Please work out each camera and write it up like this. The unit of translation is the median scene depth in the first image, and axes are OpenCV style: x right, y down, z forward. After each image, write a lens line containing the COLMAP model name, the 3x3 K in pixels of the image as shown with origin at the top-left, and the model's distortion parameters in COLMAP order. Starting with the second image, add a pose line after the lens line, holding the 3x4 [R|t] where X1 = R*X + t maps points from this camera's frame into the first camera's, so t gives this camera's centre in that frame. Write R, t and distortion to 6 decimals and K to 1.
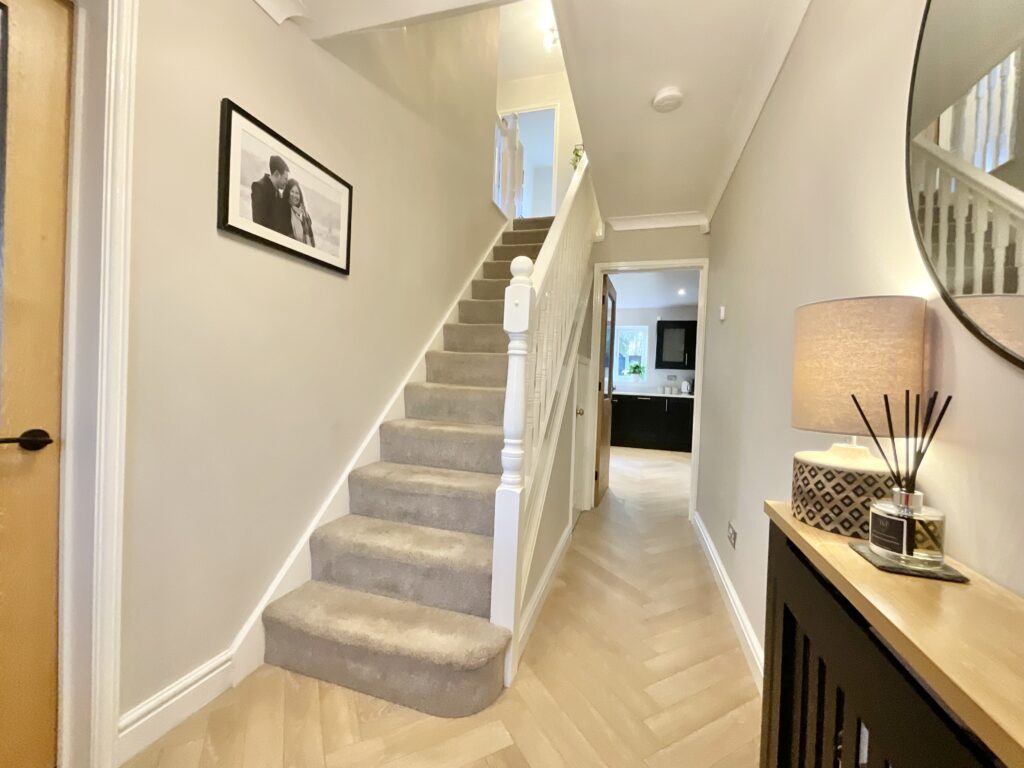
lens RADIAL K [[414.6, 0, 512.0], [0, 414.6, 384.0], [0, 0, 1]] dist [-0.000742, -0.005949]
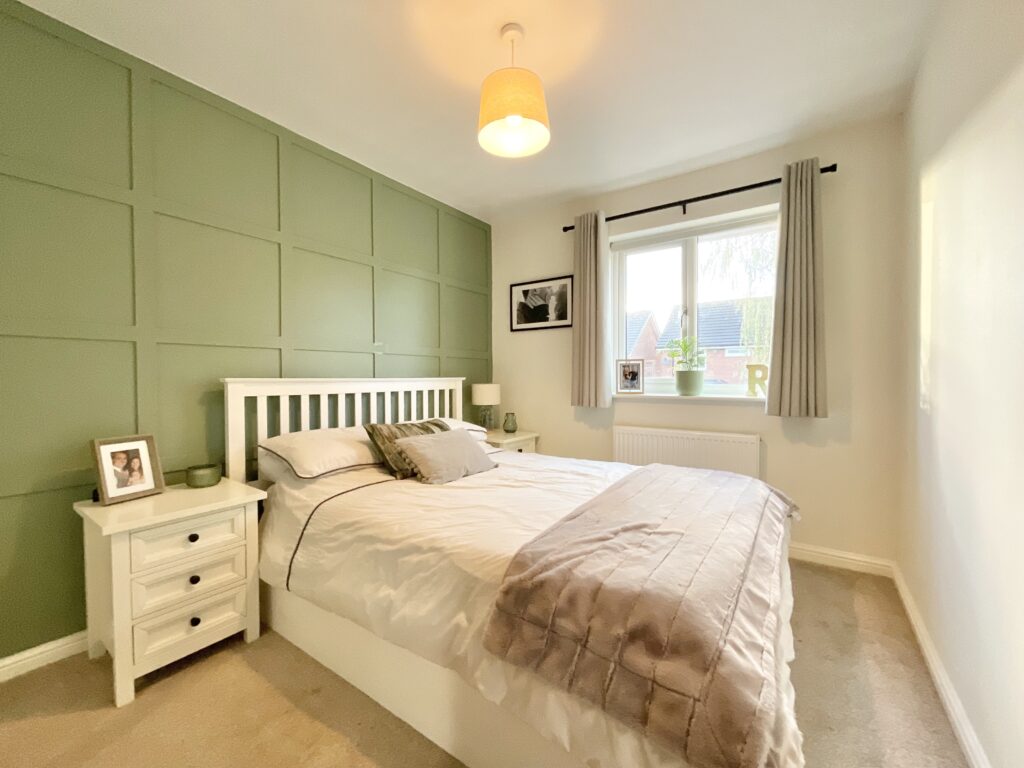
lens RADIAL K [[416.2, 0, 512.0], [0, 416.2, 384.0], [0, 0, 1]] dist [-0.002867, -0.000125]
pose [[-0.304612, -0.018279, -0.952301, 1.839320], [-0.018397, 0.999742, -0.013305, 0.008249], [0.952299, 0.013467, -0.304869, 1.770872]]
